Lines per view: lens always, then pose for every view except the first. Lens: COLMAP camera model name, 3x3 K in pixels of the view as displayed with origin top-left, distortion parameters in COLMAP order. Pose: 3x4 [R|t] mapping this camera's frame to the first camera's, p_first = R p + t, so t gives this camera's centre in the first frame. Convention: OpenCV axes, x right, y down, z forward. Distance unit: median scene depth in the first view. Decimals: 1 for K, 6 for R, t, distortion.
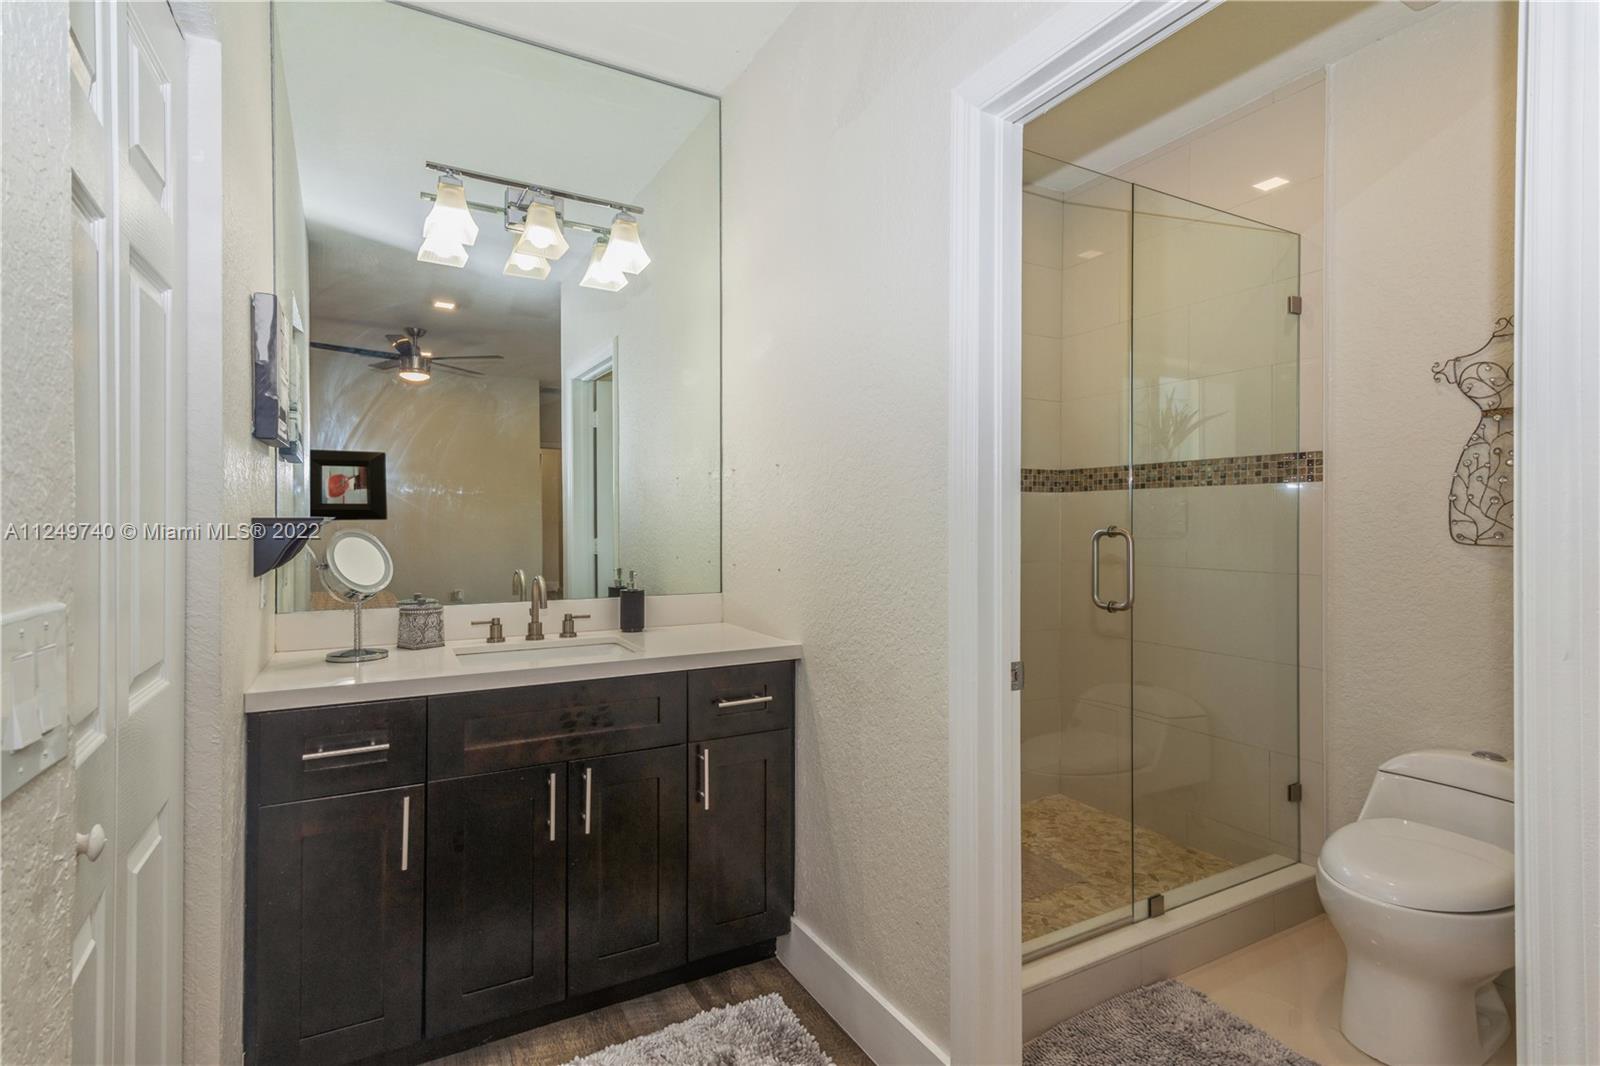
lens RADIAL K [[781.9, 0, 801.1], [0, 781.9, 526.9], [0, 0, 1]] dist [0.014756, 0.002464]
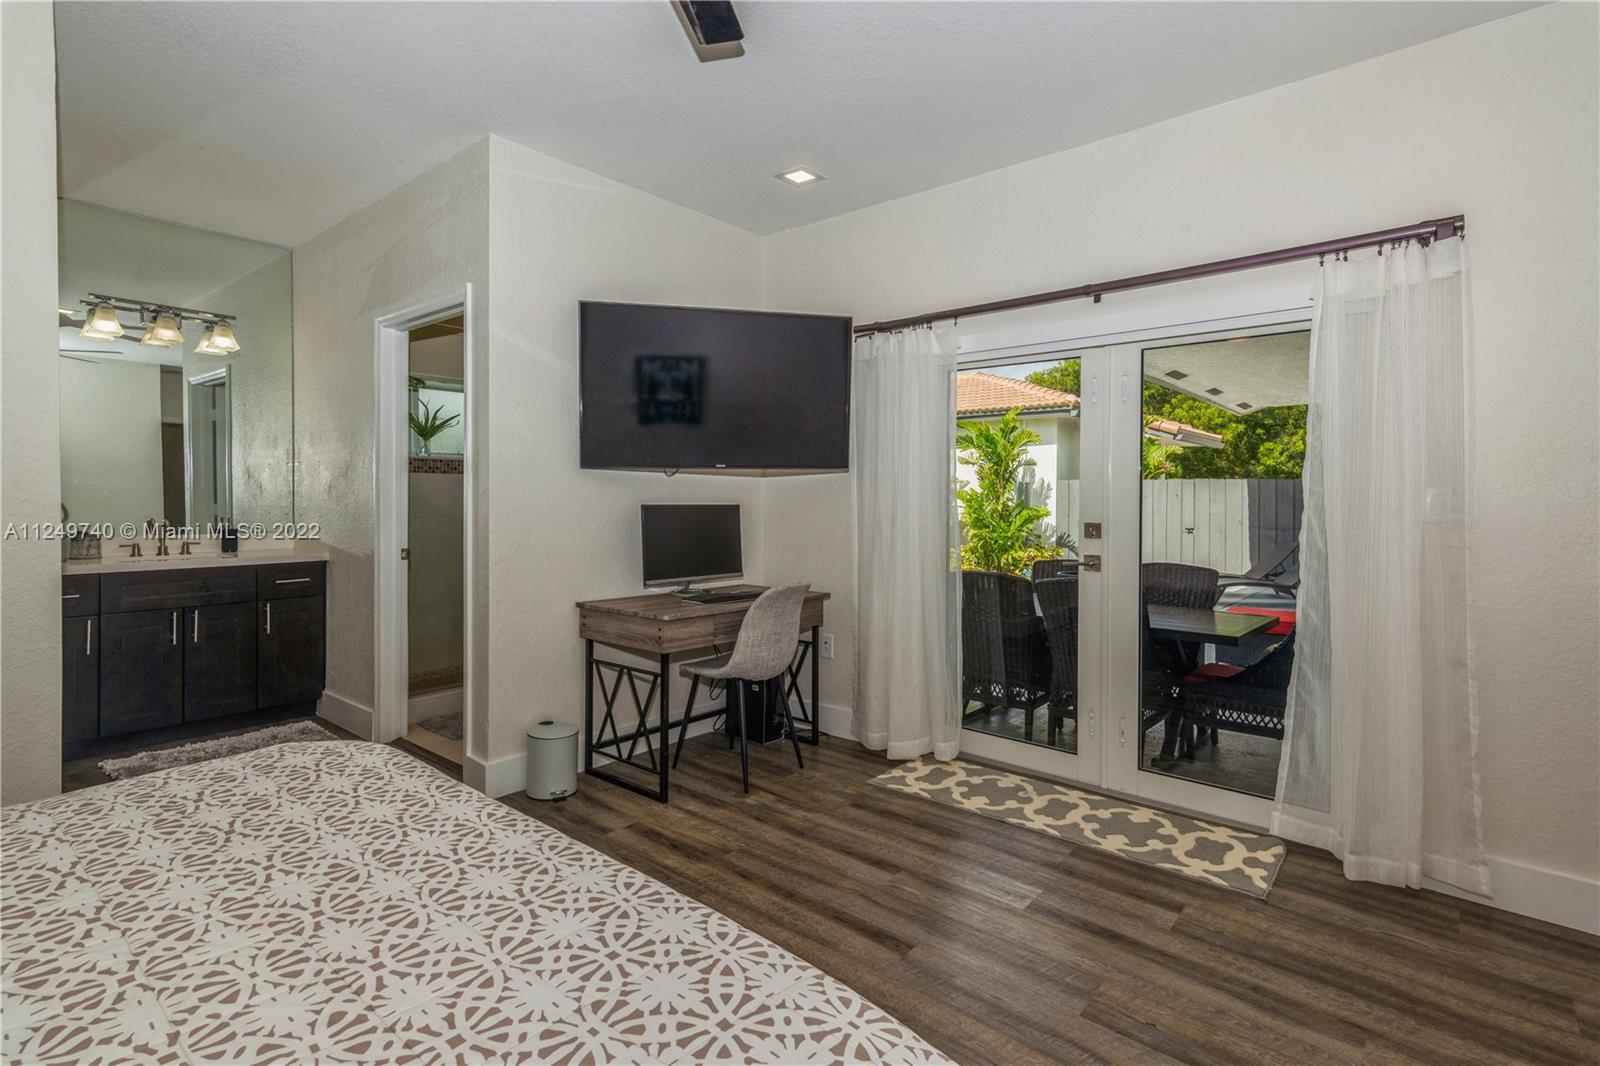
lens RADIAL K [[781.9, 0, 793.4], [0, 781.9, 494.8], [0, 0, 1]] dist [0.014756, 0.002464]
pose [[0.937859, -0.000745, 0.347015, 0.402386], [-0.001305, 0.999983, 0.005672, -0.008649], [-0.347014, -0.005772, 0.937842, -1.242780]]
